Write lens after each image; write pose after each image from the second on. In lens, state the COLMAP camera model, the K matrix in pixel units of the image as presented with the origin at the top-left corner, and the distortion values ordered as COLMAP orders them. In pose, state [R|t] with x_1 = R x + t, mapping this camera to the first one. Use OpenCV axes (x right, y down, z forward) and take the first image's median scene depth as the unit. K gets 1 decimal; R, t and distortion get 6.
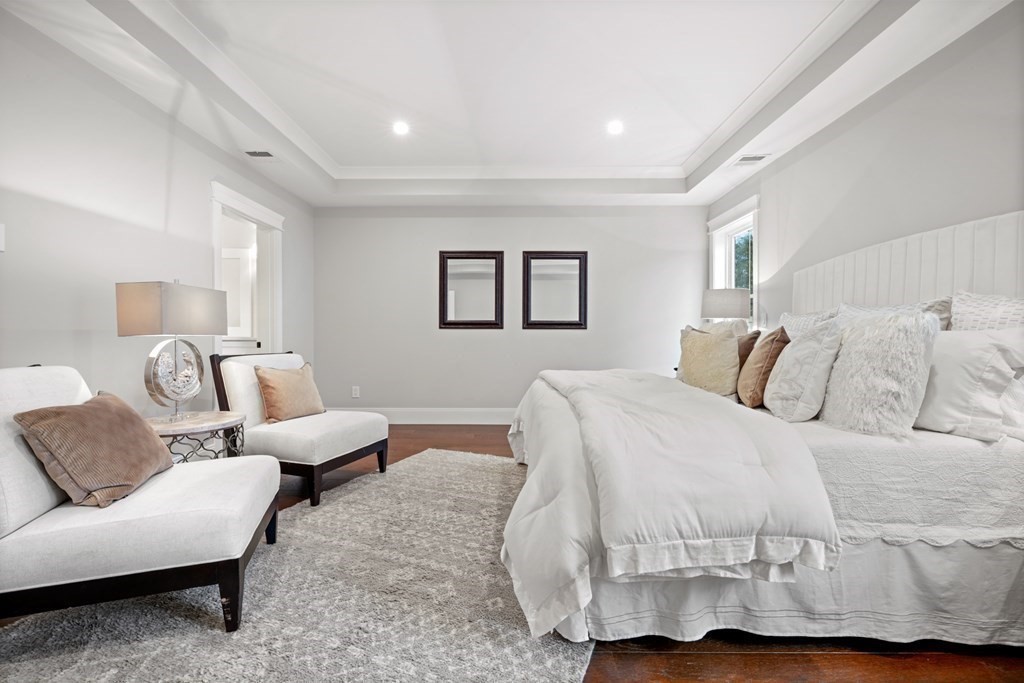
lens RADIAL K [[422.6, 0, 518.1], [0, 422.6, 339.6], [0, 0, 1]] dist [-0.000356, -0.000075]
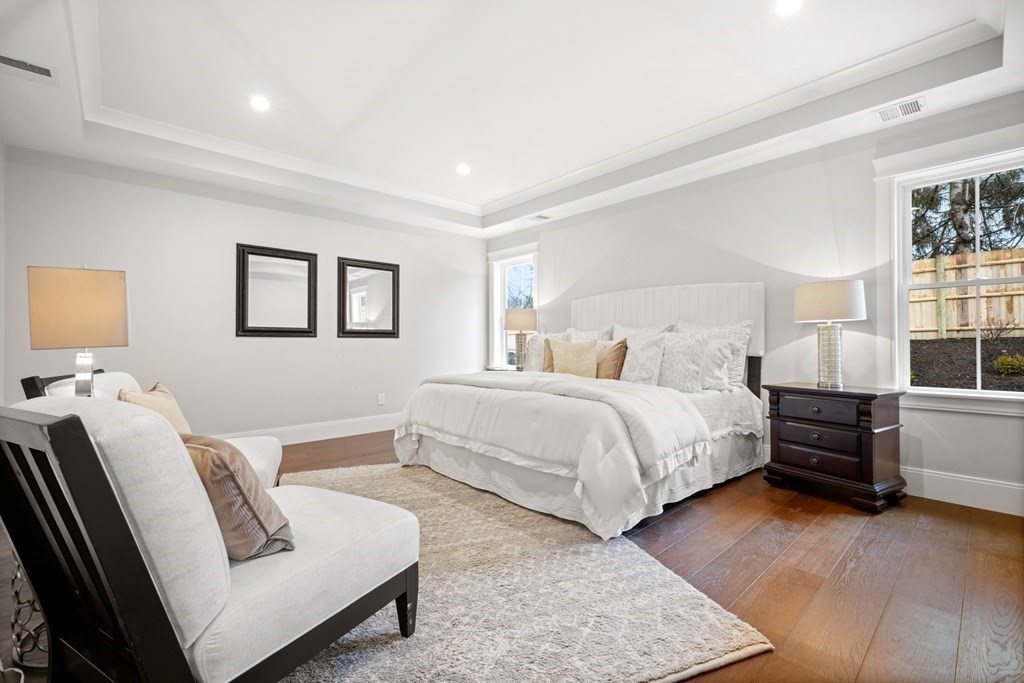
lens RADIAL K [[422.6, 0, 518.1], [0, 422.6, 339.6], [0, 0, 1]] dist [-0.000356, -0.000075]
pose [[0.741937, 0.001671, 0.670468, -0.351179], [0.010279, 0.999851, -0.013867, -0.002903], [-0.670391, 0.017180, 0.741809, 0.015773]]
